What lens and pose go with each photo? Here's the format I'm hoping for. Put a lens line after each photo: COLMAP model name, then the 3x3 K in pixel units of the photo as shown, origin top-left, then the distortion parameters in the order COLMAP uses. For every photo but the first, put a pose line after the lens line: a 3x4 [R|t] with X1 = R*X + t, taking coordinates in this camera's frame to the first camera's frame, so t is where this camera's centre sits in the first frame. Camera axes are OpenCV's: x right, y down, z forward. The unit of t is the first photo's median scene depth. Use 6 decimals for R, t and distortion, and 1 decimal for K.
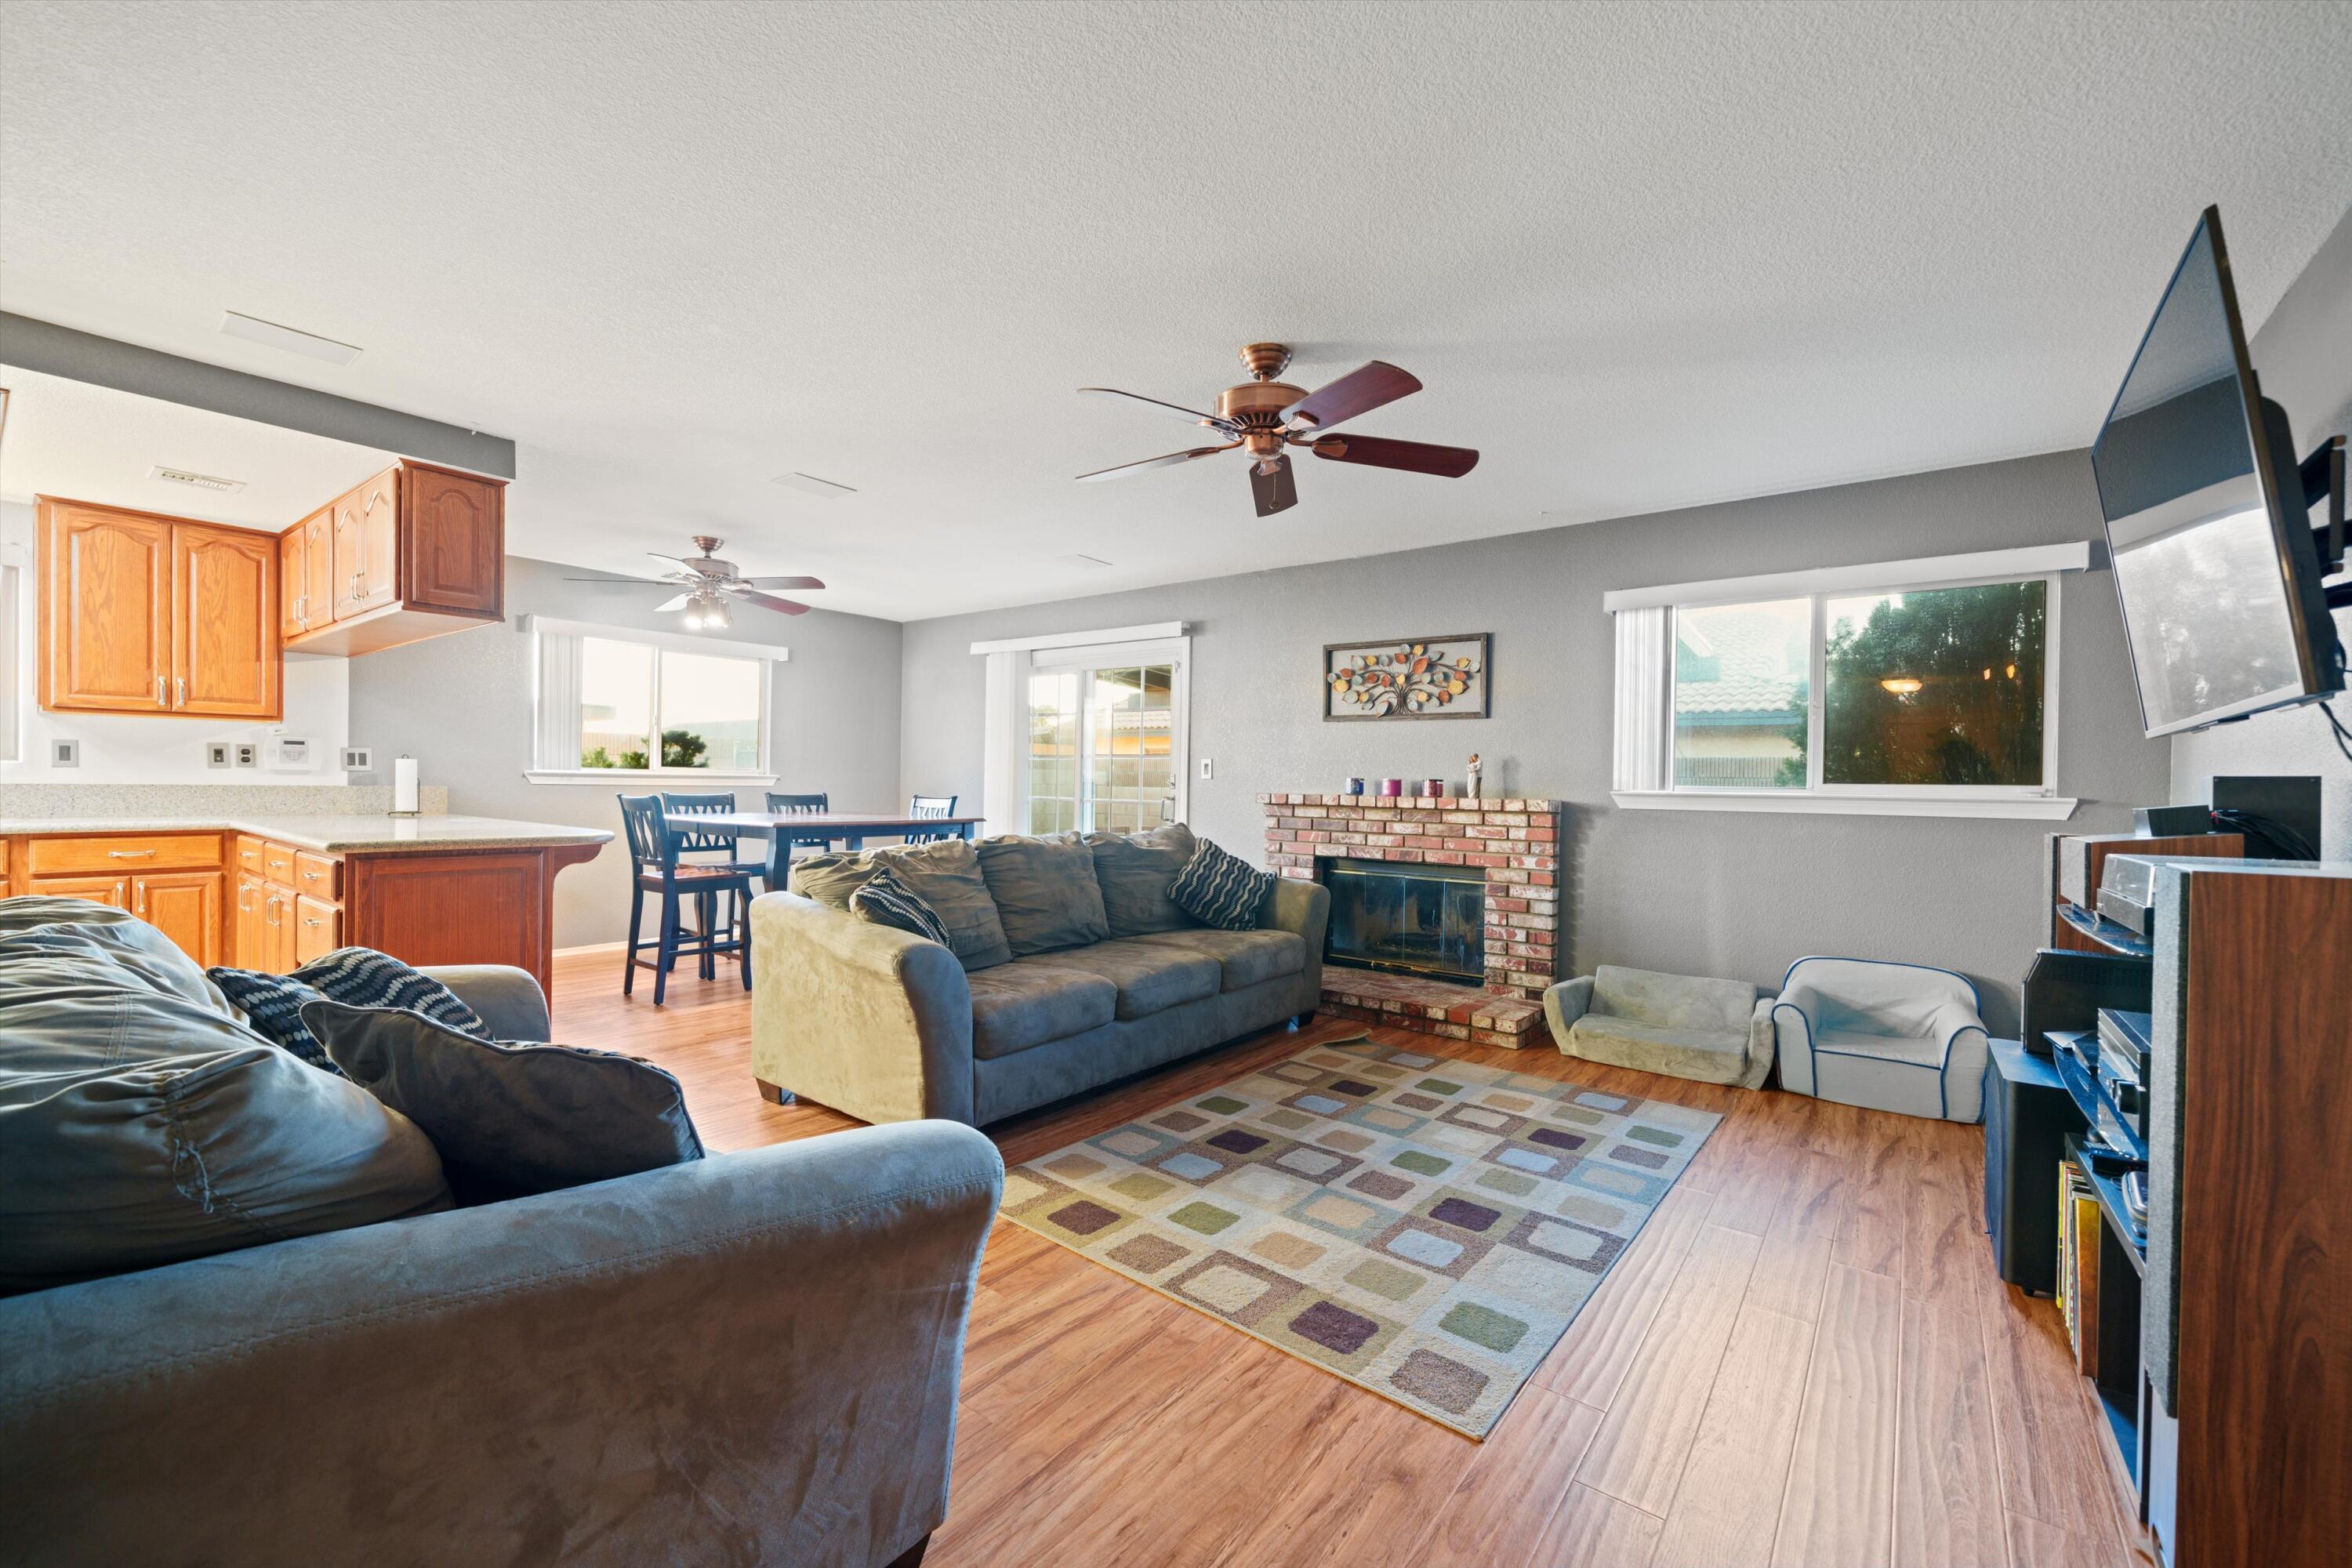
lens RADIAL K [[951.7, 0, 1176.0], [0, 951.7, 784.0], [0, 0, 1]] dist [0.002655, 0.000148]
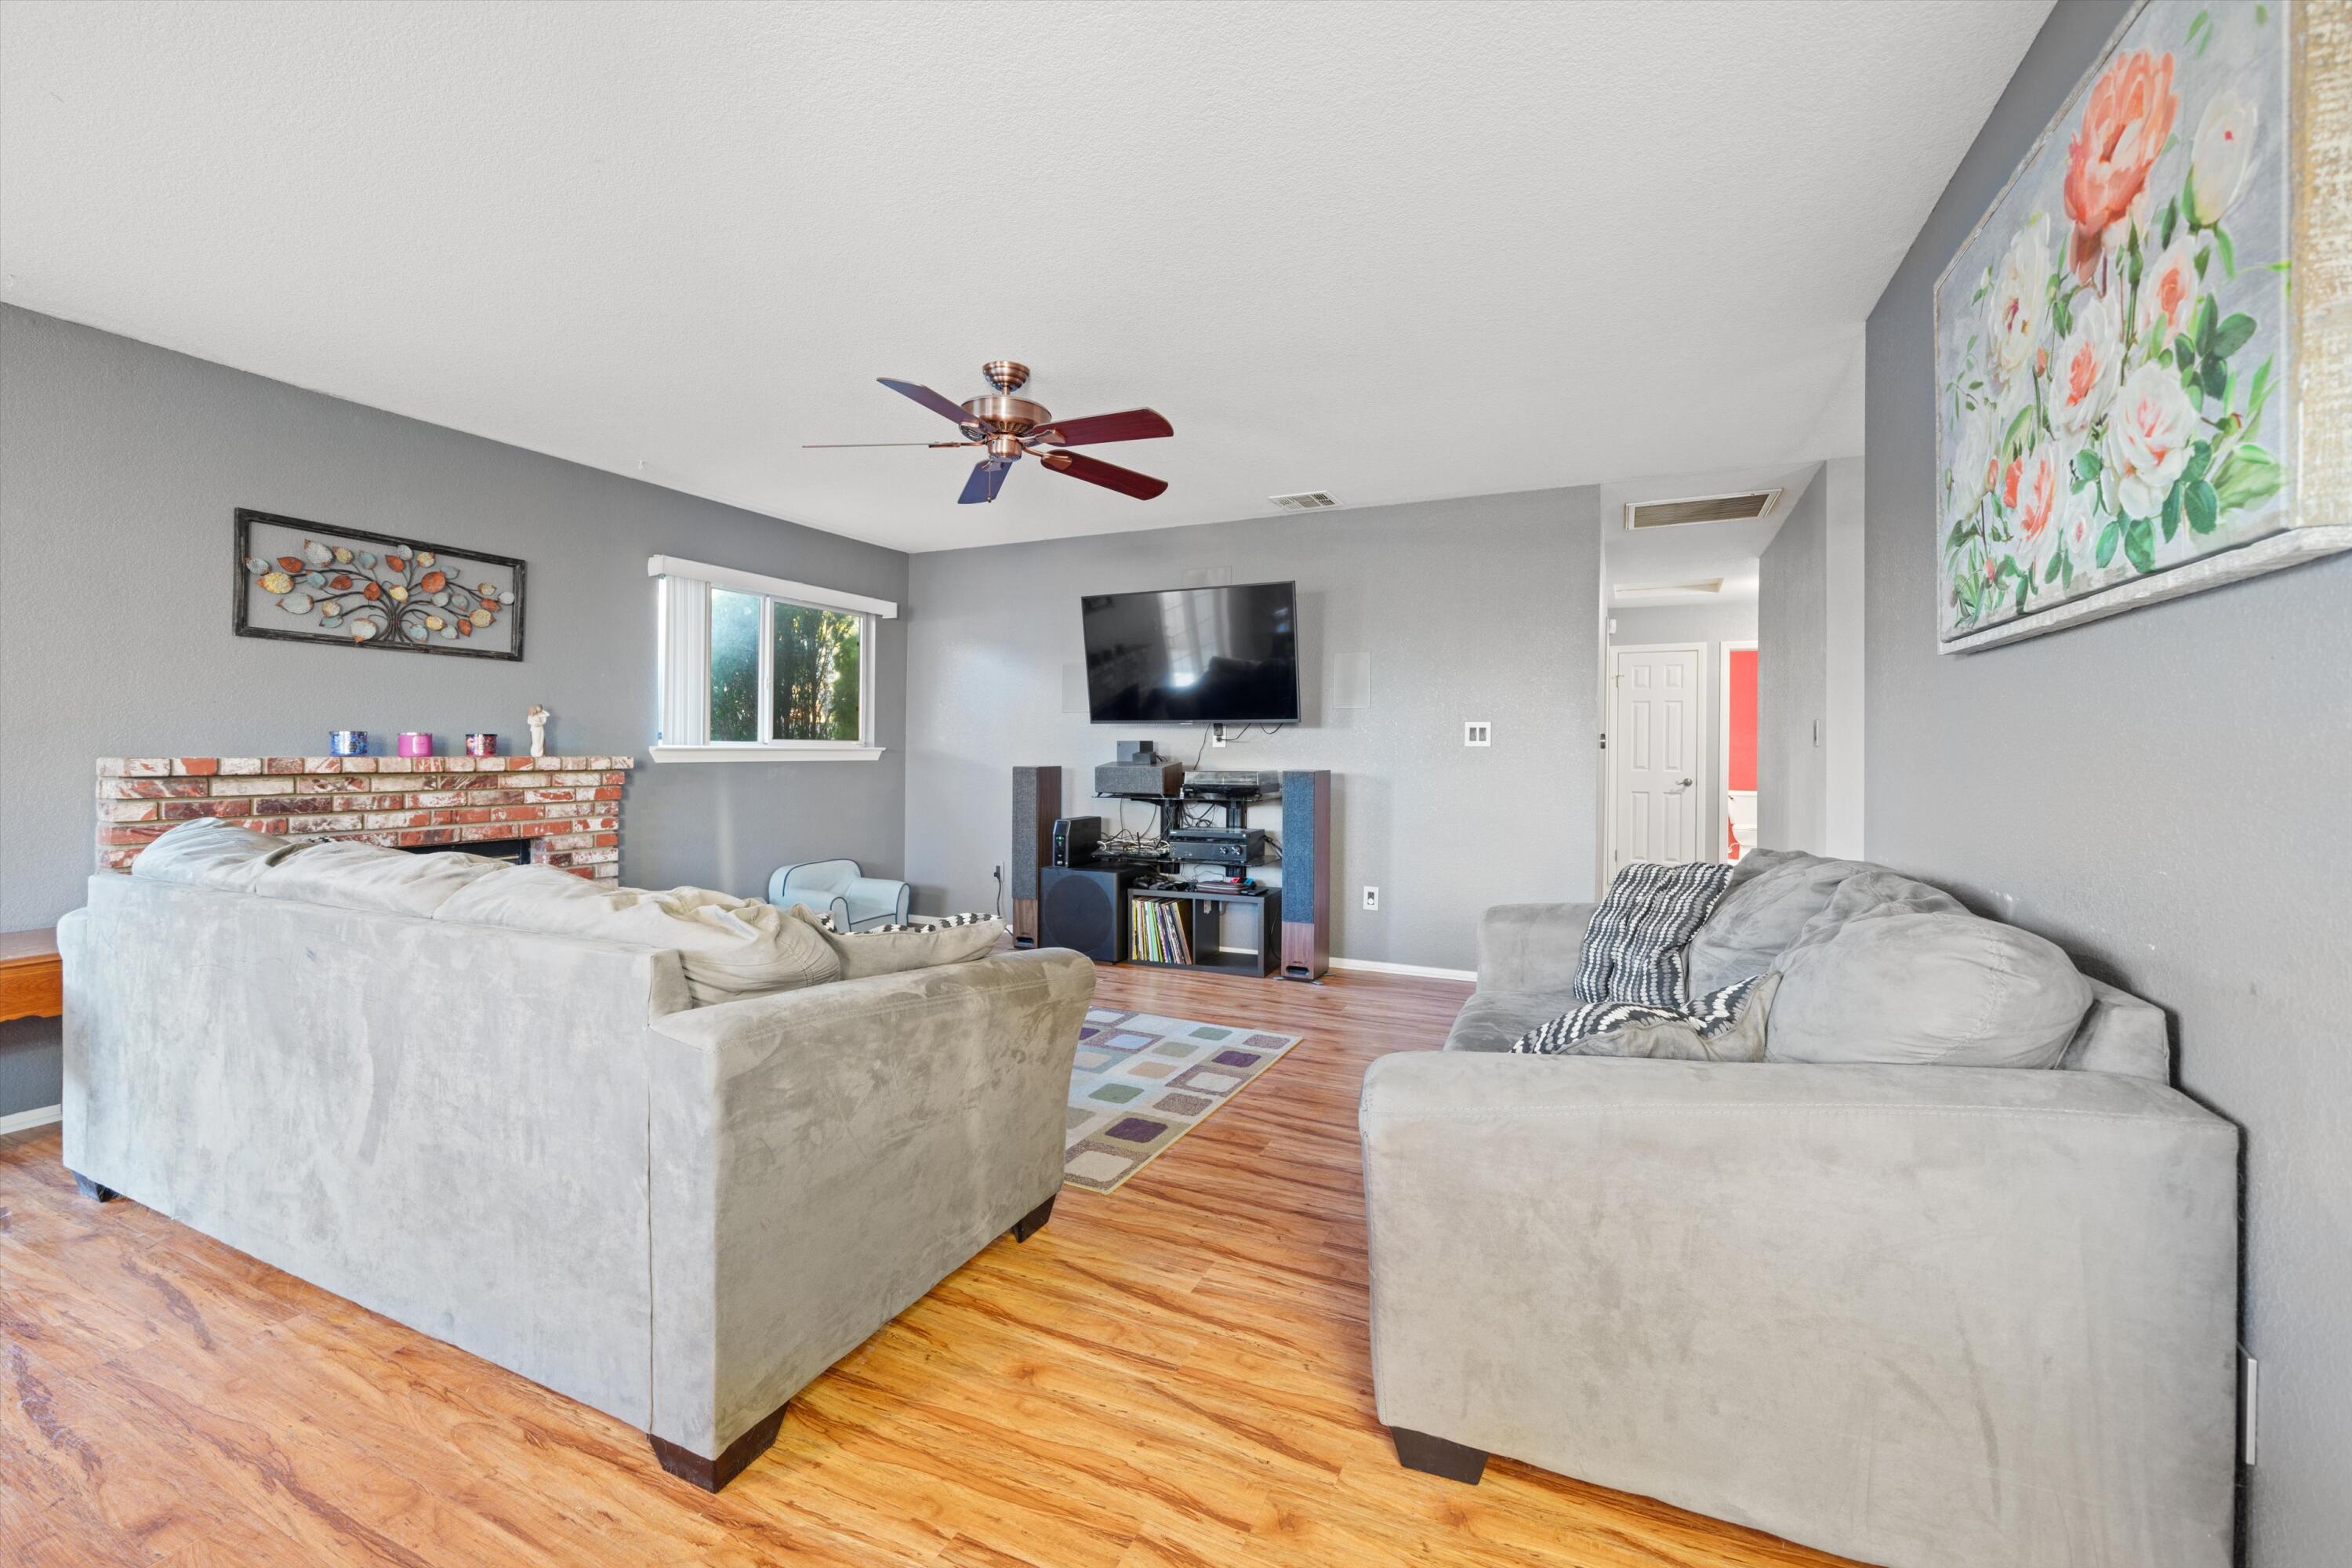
lens RADIAL K [[951.2, 0, 1172.6], [0, 951.2, 748.0], [0, 0, 1]] dist [-0.000727, -0.000107]
pose [[-0.223188, -0.018755, 0.974595, -0.667104], [-0.014445, 0.999769, 0.015931, -0.015147], [-0.974668, -0.010522, -0.223407, 0.665580]]
